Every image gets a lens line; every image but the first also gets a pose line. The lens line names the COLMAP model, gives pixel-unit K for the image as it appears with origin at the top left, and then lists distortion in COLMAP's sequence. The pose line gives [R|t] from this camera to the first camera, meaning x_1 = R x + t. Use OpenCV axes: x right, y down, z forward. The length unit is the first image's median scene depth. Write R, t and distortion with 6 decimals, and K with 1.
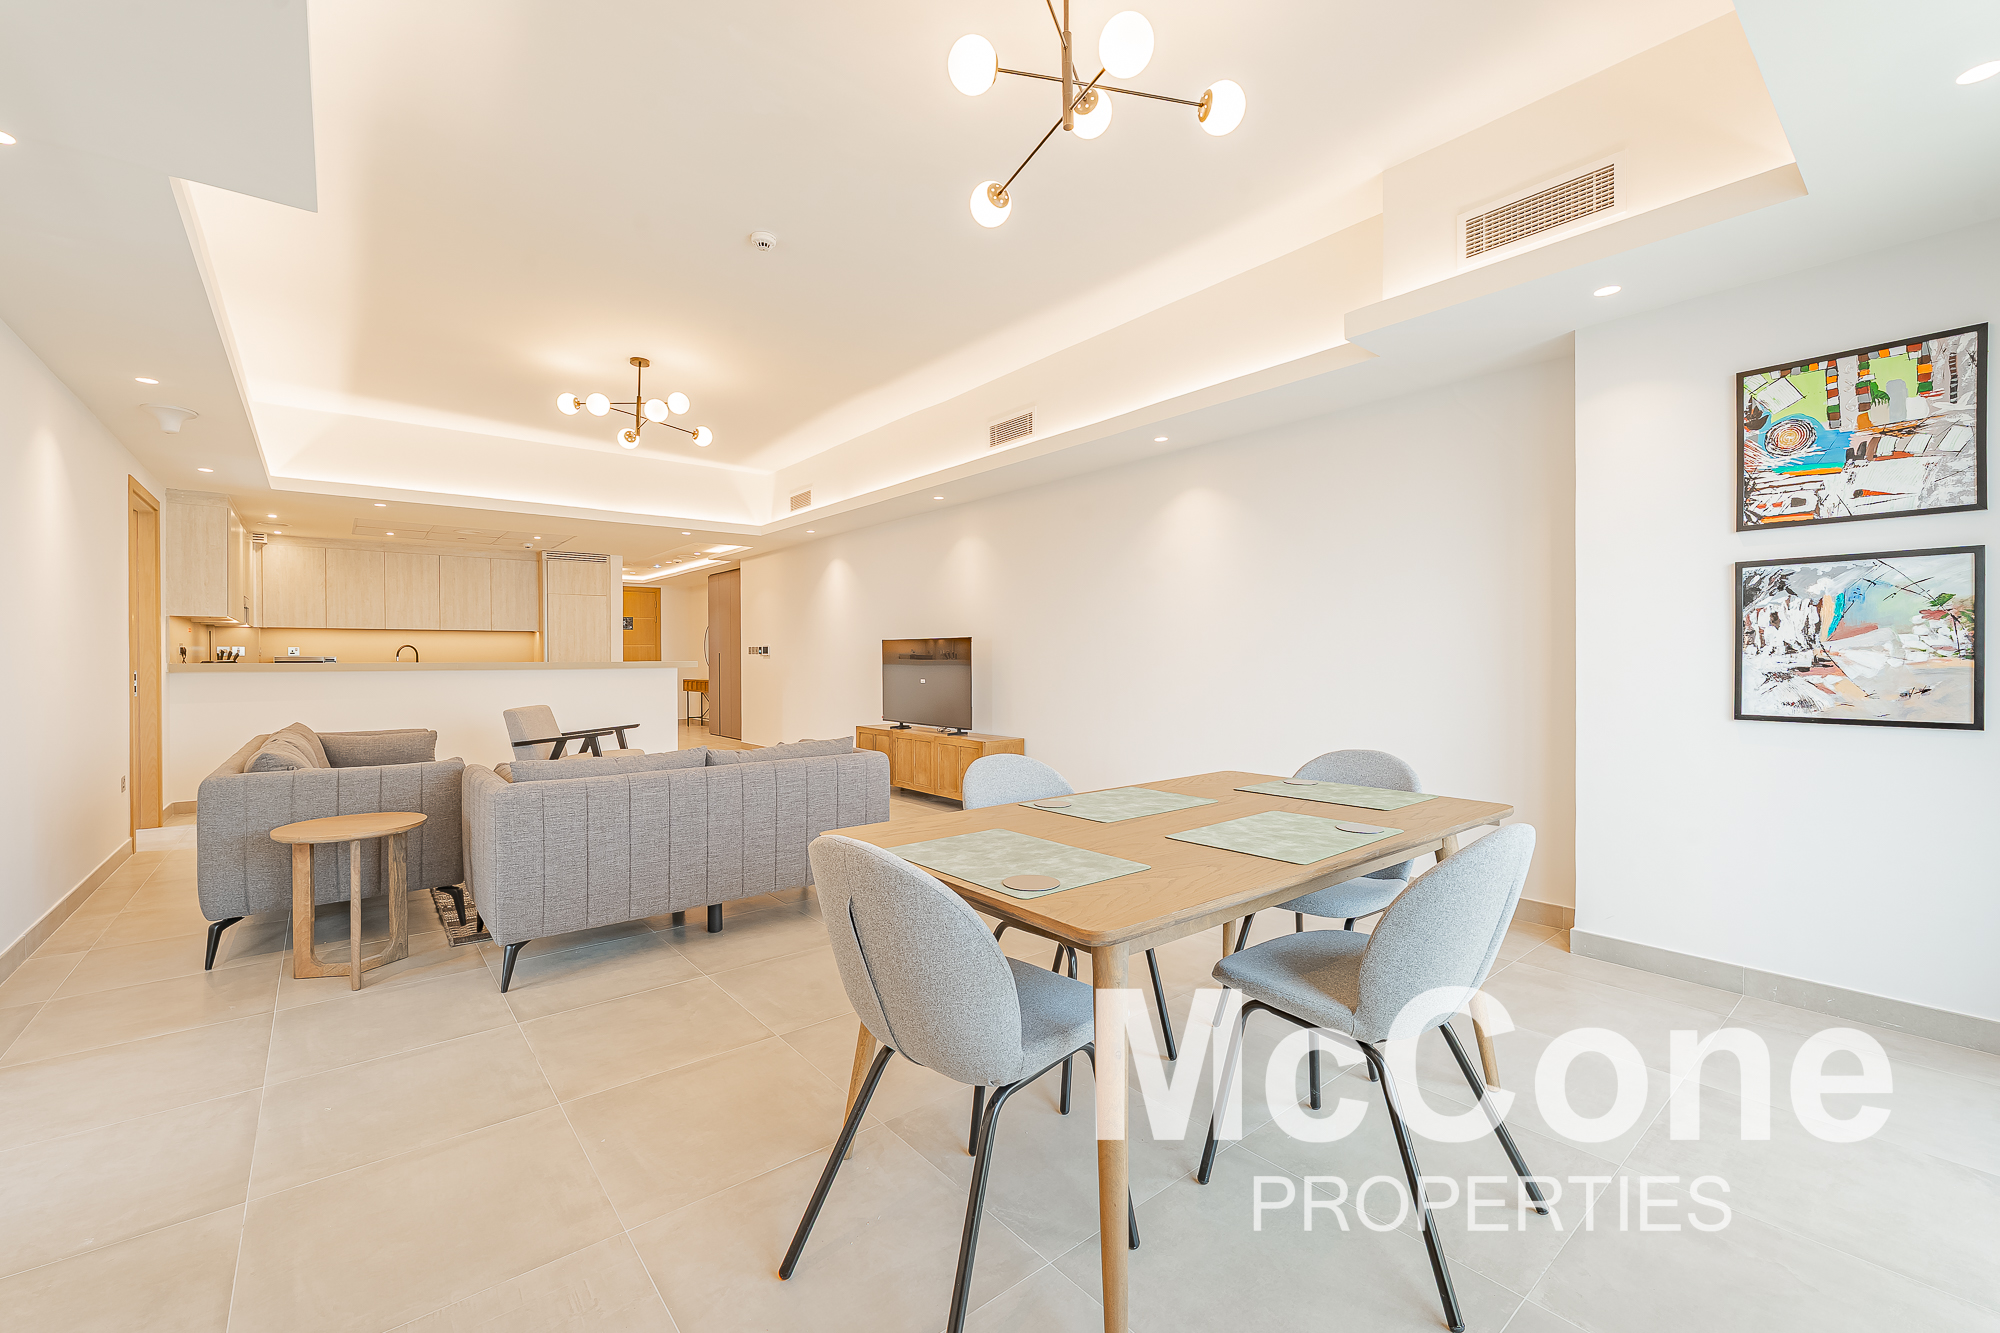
lens RADIAL K [[803.0, 0, 993.8], [0, 803.0, 658.7], [0, 0, 1]] dist [0.002253, -0.001175]
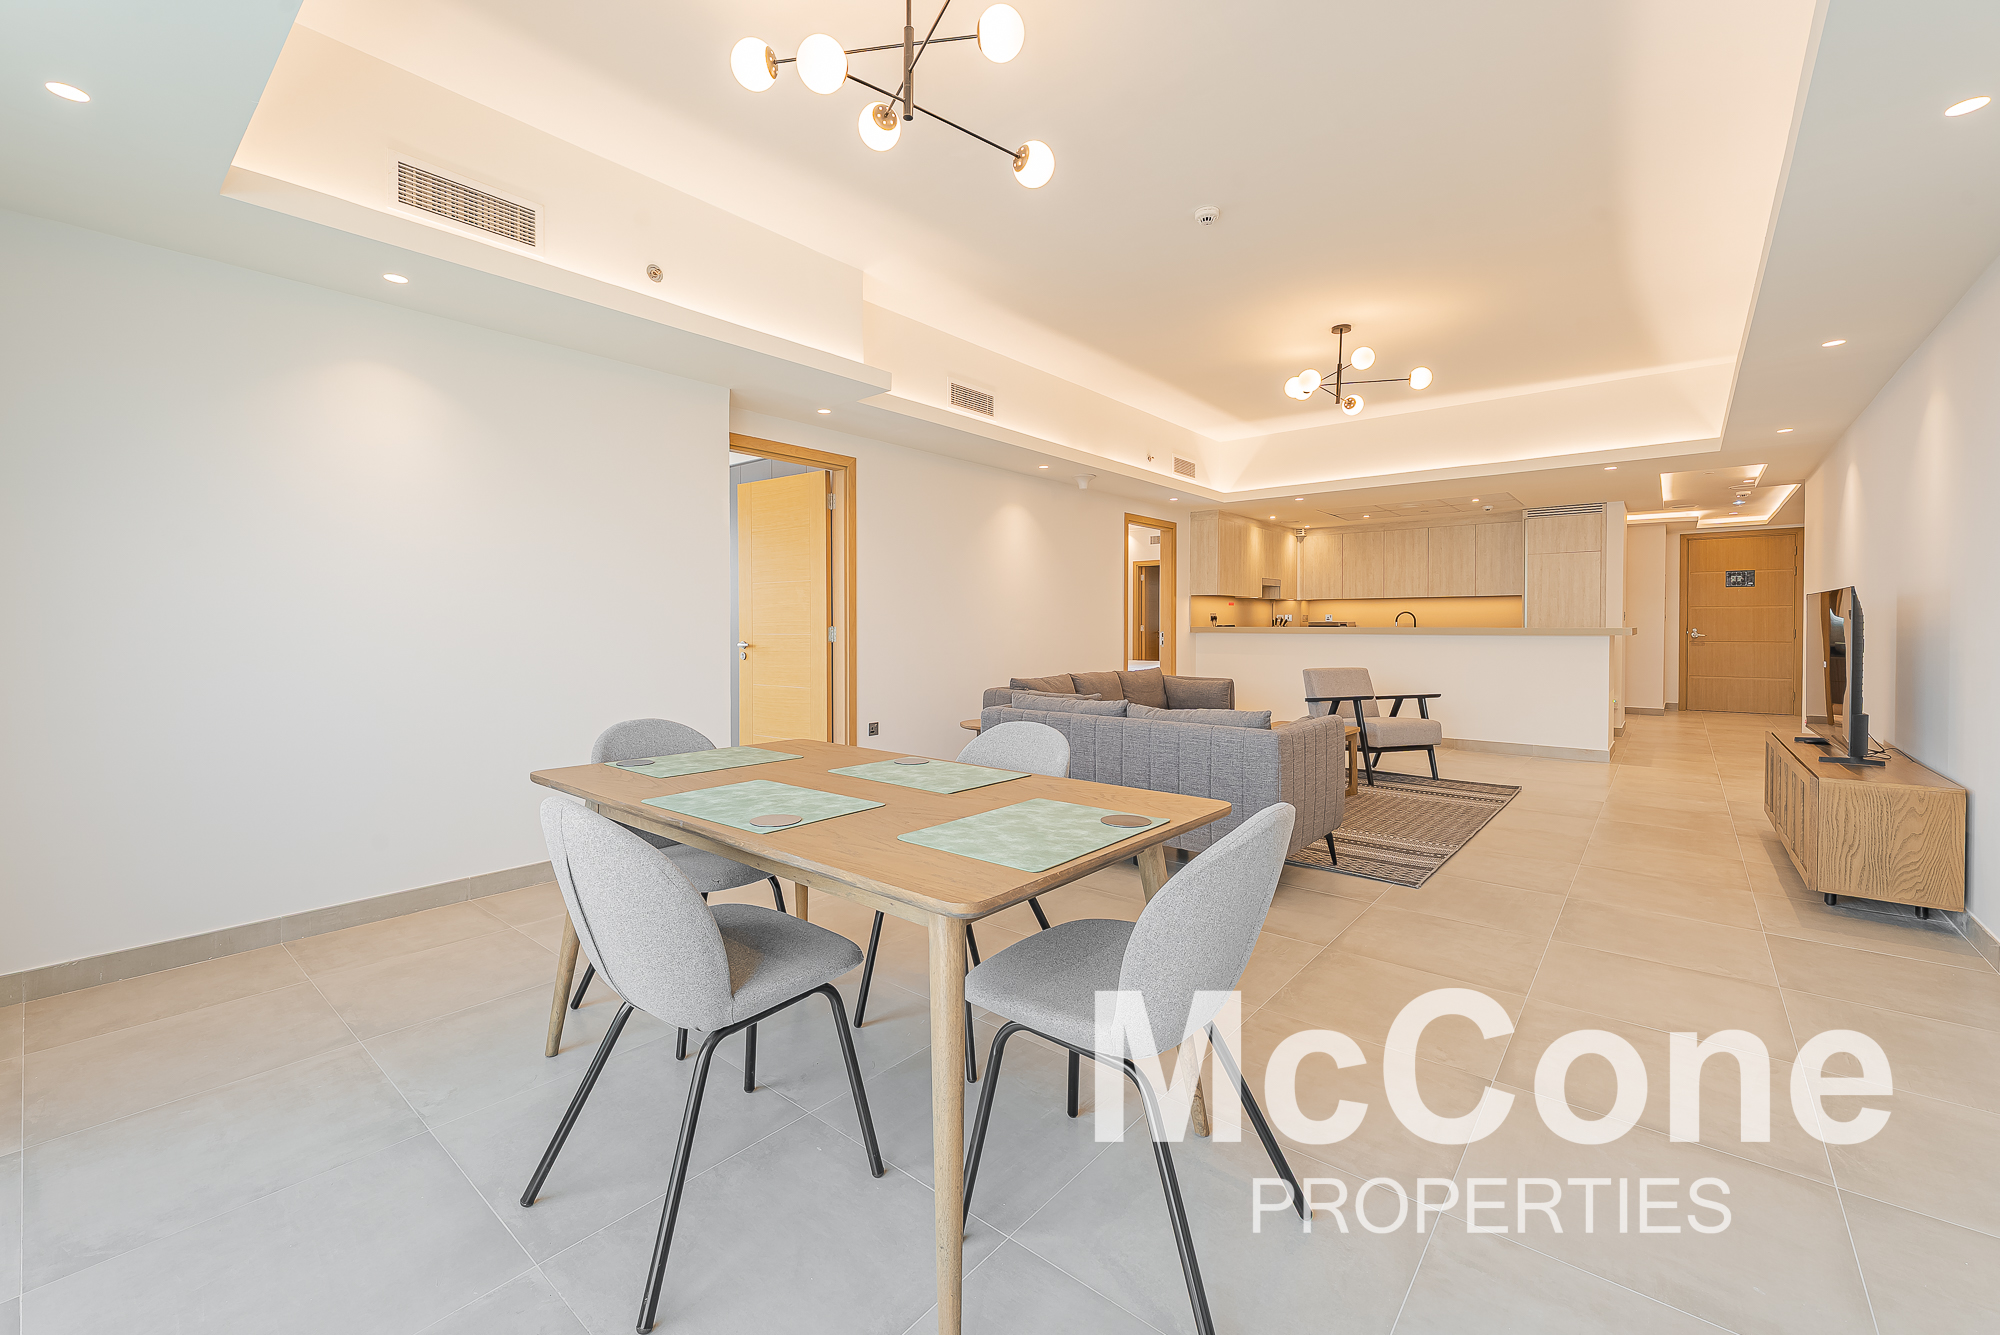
lens RADIAL K [[803.0, 0, 966.1], [0, 803.0, 628.1], [0, 0, 1]] dist [0.002253, -0.001175]
pose [[0.171433, 0.008133, -0.985162, 0.299647], [-0.003325, 0.999965, 0.007677, -0.000826], [0.985190, 0.001959, 0.171454, 0.233634]]
